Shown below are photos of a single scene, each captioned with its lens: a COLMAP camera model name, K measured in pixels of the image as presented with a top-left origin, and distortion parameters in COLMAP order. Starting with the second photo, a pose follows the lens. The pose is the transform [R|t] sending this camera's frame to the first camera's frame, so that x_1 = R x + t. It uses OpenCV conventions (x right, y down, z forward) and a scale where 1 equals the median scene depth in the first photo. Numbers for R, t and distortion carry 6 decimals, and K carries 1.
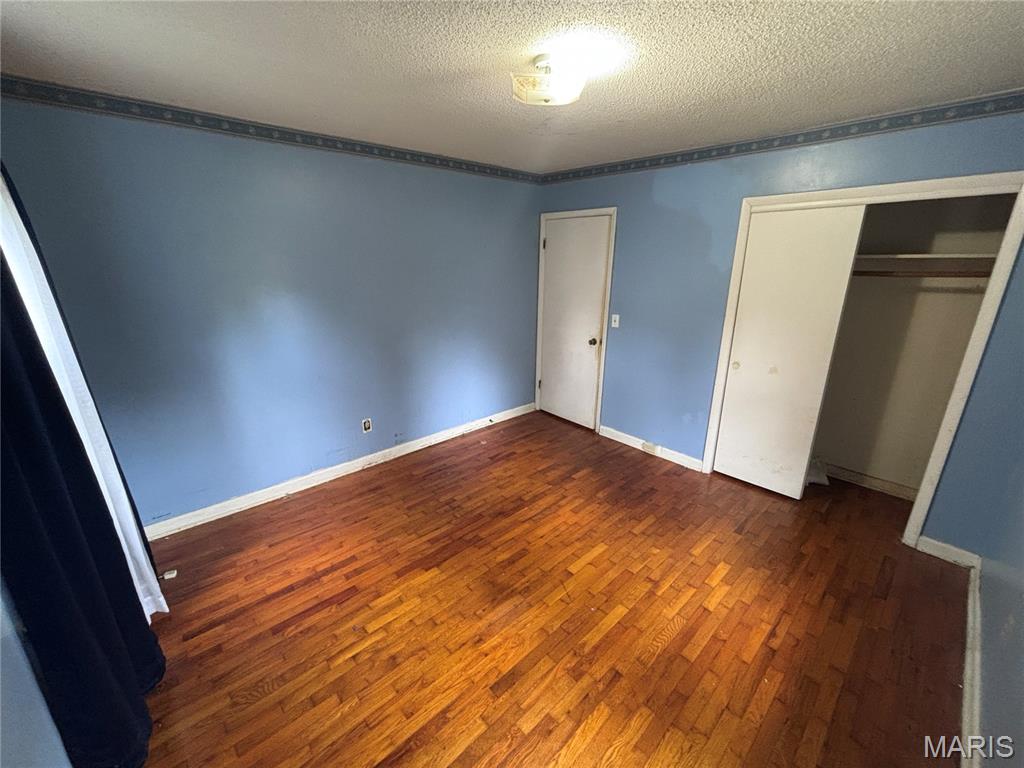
lens RADIAL K [[416.1, 0, 515.2], [0, 416.1, 382.8], [0, 0, 1]] dist [0.008962, -0.001058]
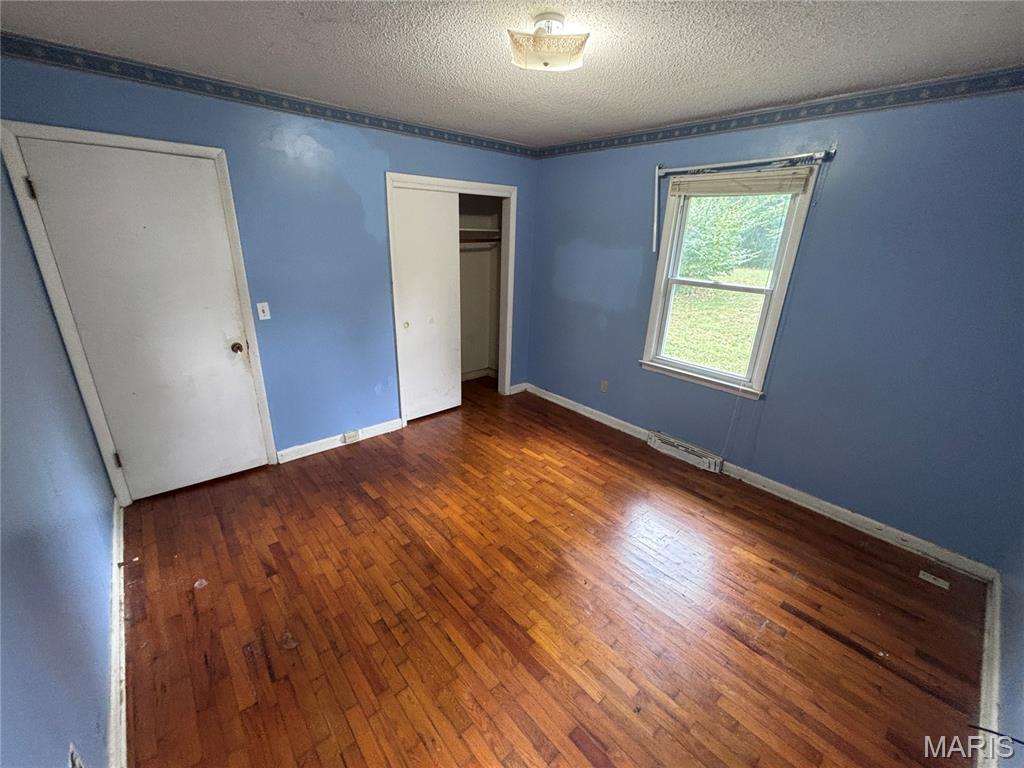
lens RADIAL K [[416.1, 0, 507.3], [0, 416.1, 384.4], [0, 0, 1]] dist [0.008962, -0.001058]
pose [[0.031377, -0.344093, 0.938411, -0.628487], [0.264147, 0.908348, 0.324238, -0.202439], [-0.963972, 0.237705, 0.119393, 0.677908]]
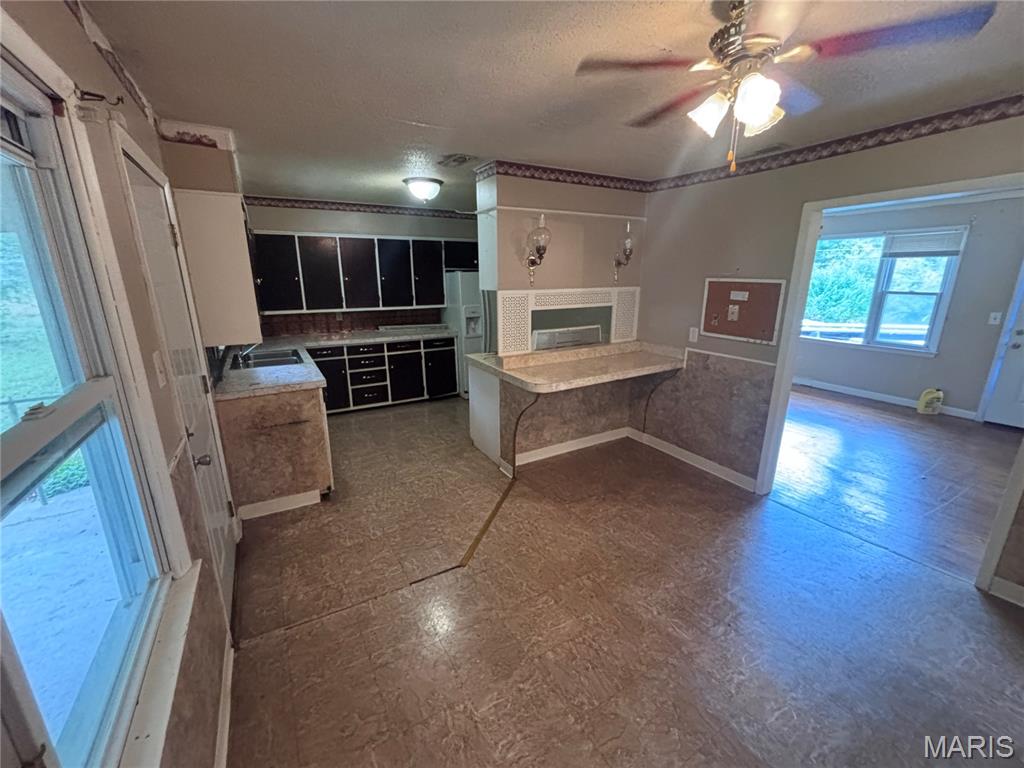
lens RADIAL K [[416.1, 0, 508.1], [0, 416.1, 387.2], [0, 0, 1]] dist [0.008962, -0.001058]
pose [[0.209259, -0.269648, 0.939947, -1.659955], [0.305870, 0.931044, 0.198999, -0.436549], [-0.928792, 0.245859, 0.277307, 1.379869]]
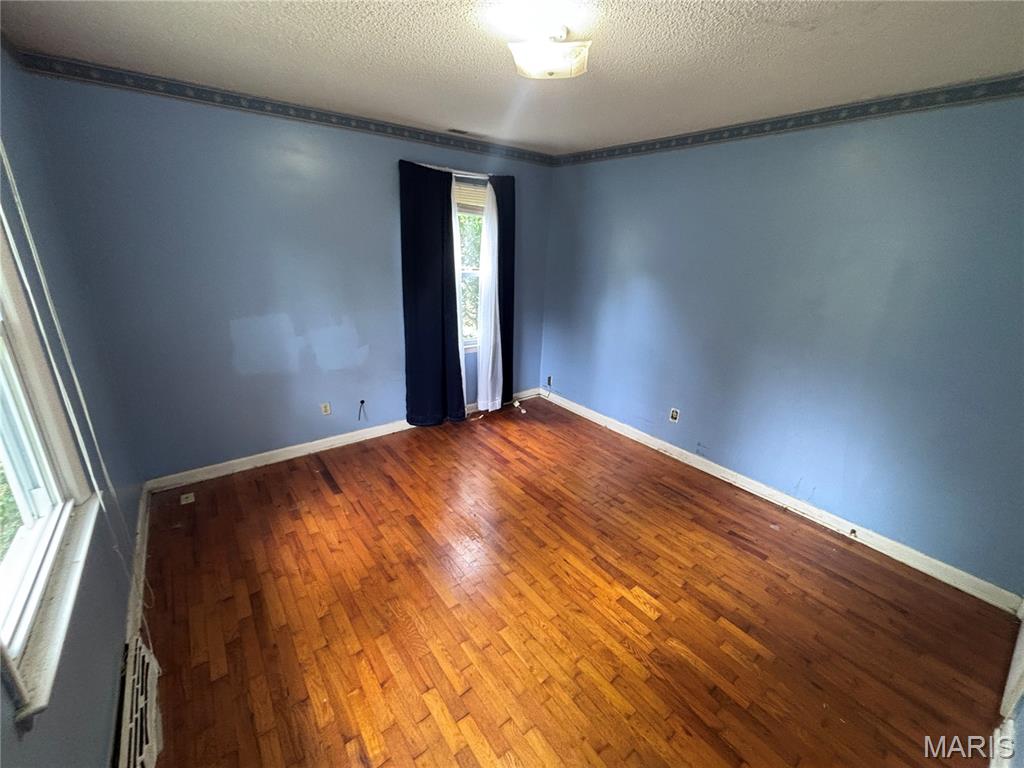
lens RADIAL K [[416.1, 0, 507.1], [0, 416.1, 382.6], [0, 0, 1]] dist [0.008962, -0.001058]
pose [[-0.095935, 0.314599, -0.944364, 0.713763], [-0.330711, 0.884772, 0.328342, -0.191995], [0.938843, 0.343811, 0.019161, 0.664067]]
